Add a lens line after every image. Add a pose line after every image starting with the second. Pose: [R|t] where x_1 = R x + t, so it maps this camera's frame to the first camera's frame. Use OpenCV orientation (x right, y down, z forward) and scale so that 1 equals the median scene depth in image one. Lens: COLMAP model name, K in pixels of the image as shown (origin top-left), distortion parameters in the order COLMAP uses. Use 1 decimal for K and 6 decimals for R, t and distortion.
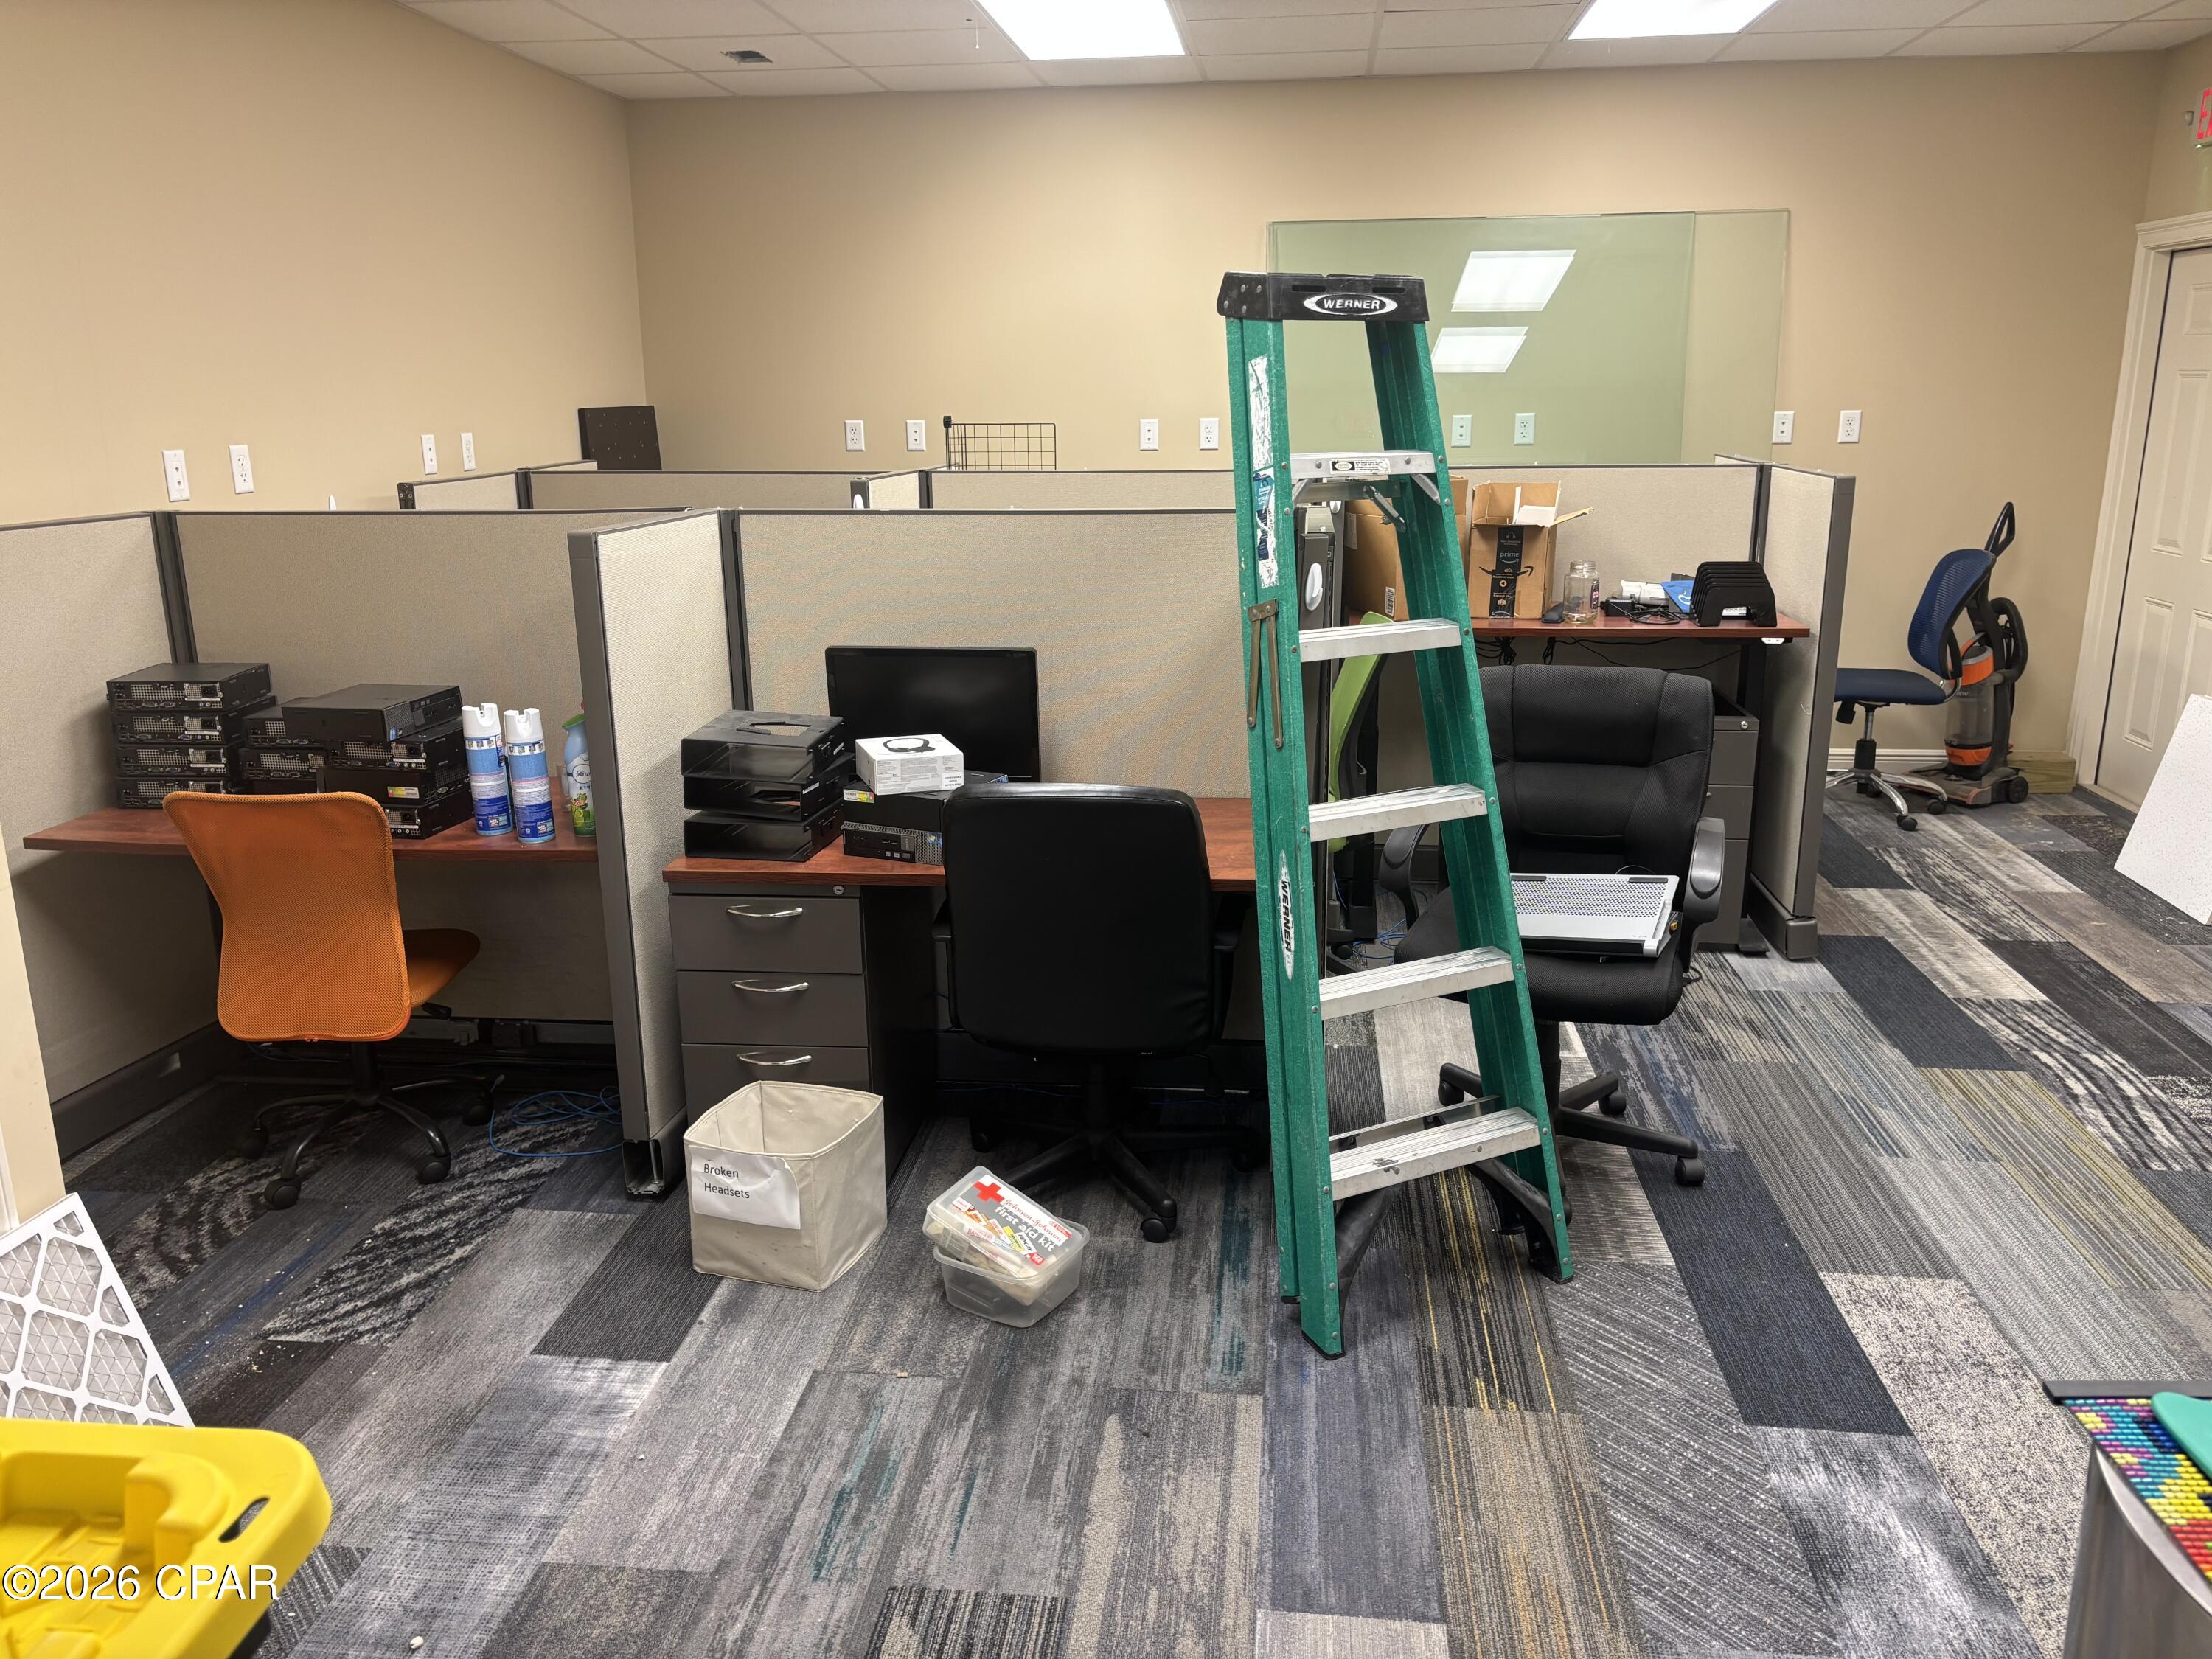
lens RADIAL K [[1671.9, 0, 1094.9], [0, 1671.9, 829.3], [0, 0, 1]] dist [0.048491, -0.060222]
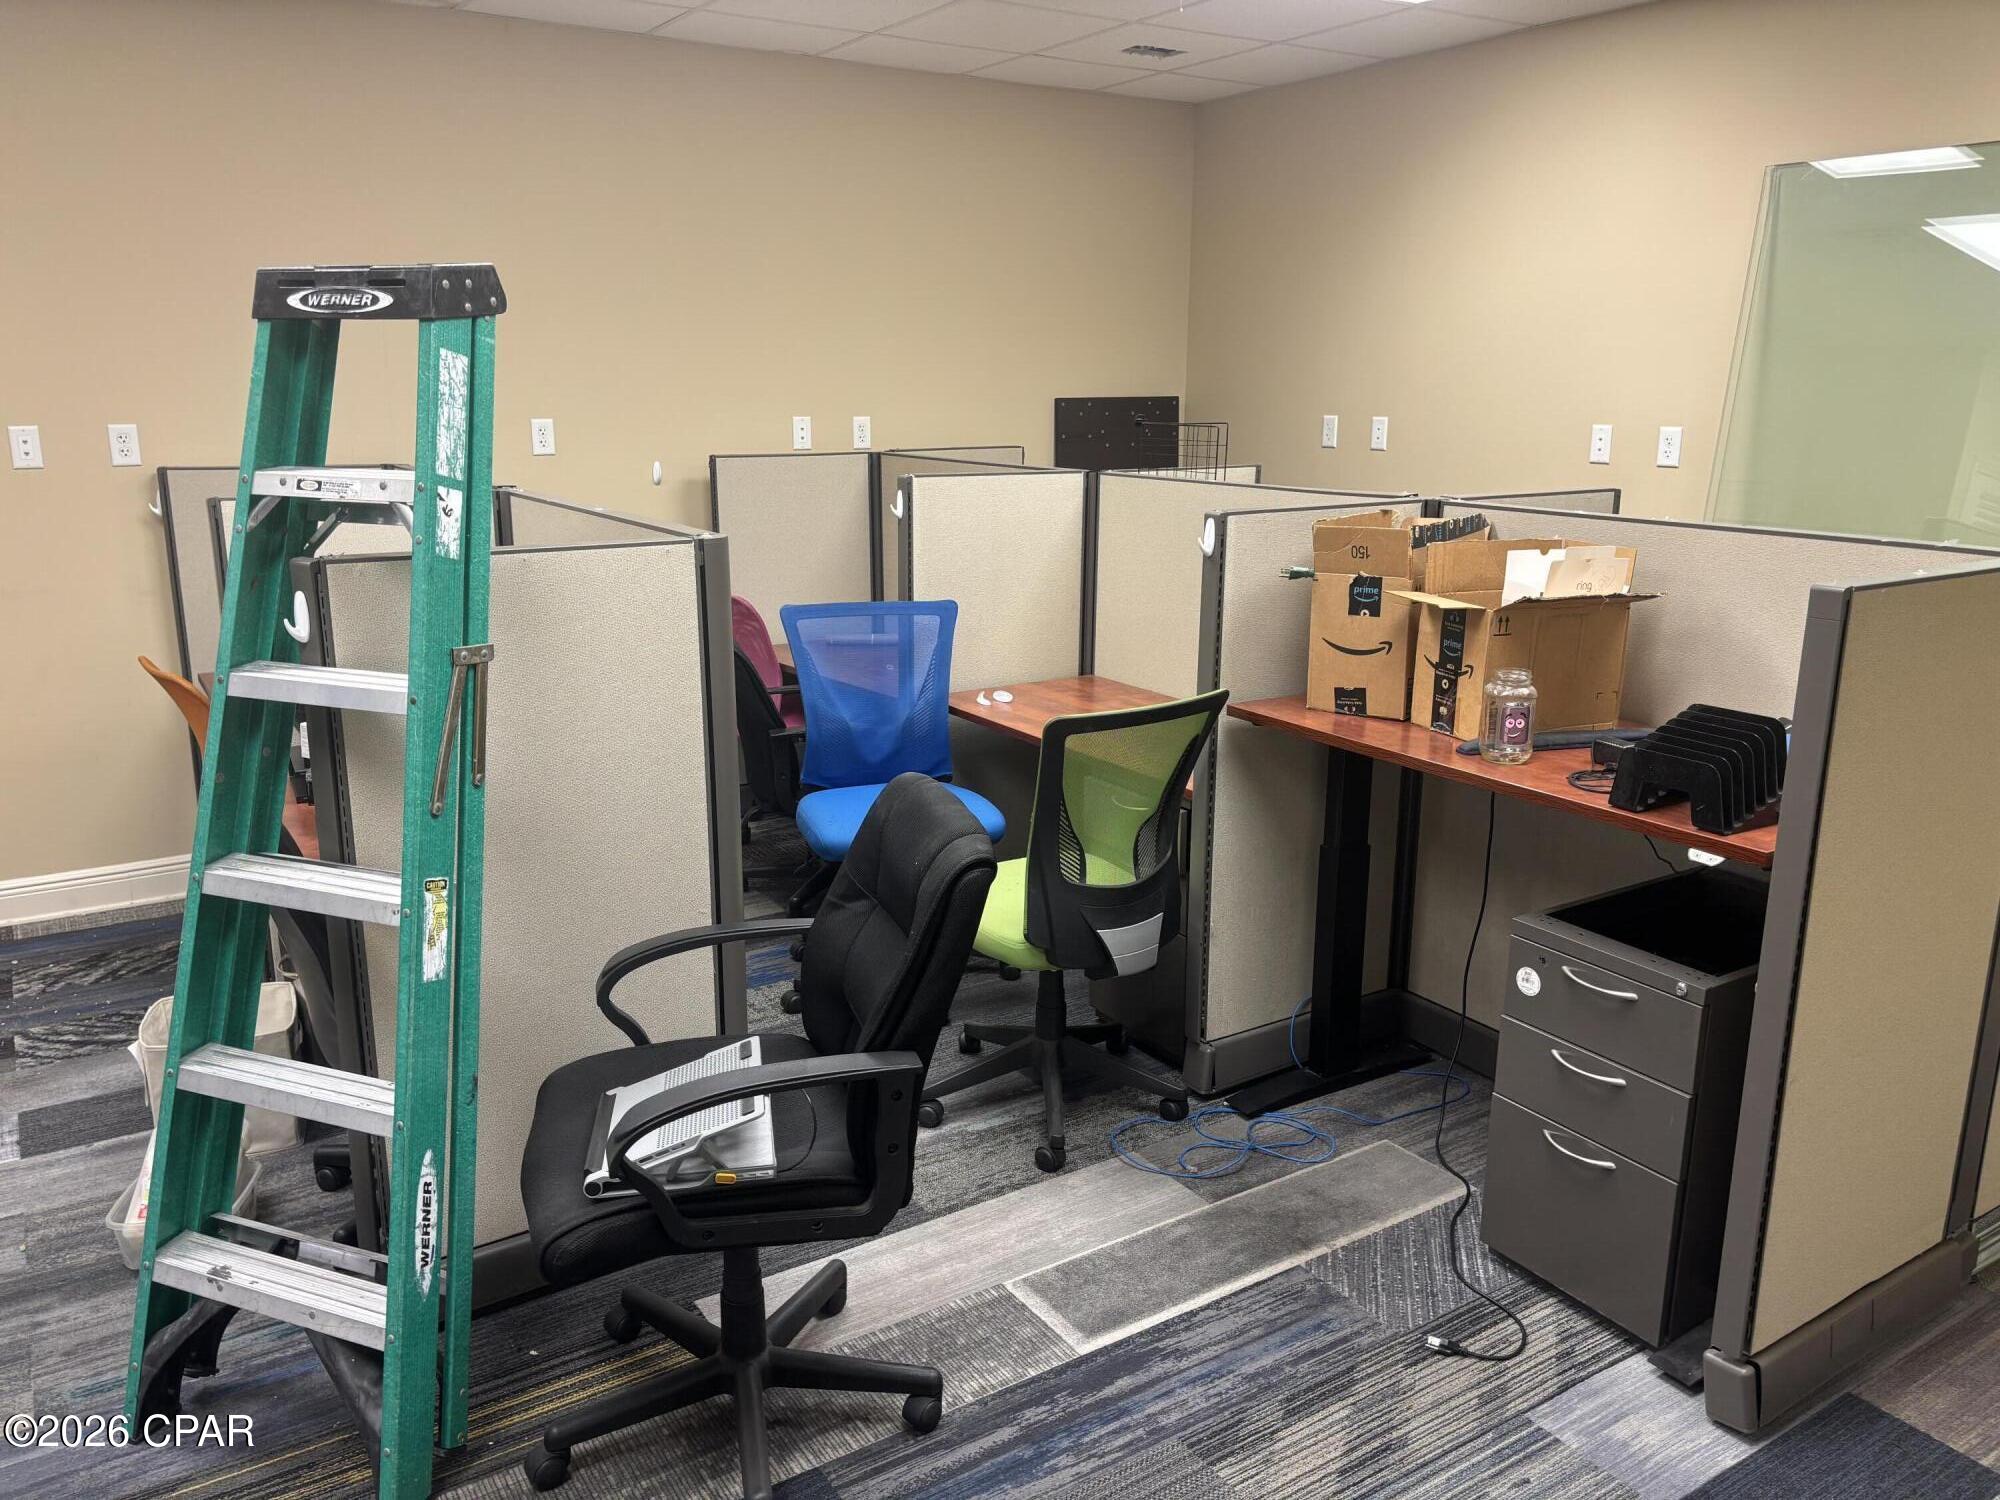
lens RADIAL K [[1511.6, 0, 996.3], [0, 1511.6, 748.6], [0, 0, 1]] dist [0.048491, -0.060222]
pose [[0.639501, 0.197926, -0.742875, 0.600265], [-0.207156, 0.974914, 0.081420, -0.134669], [0.740355, 0.101823, 0.664460, 0.457546]]
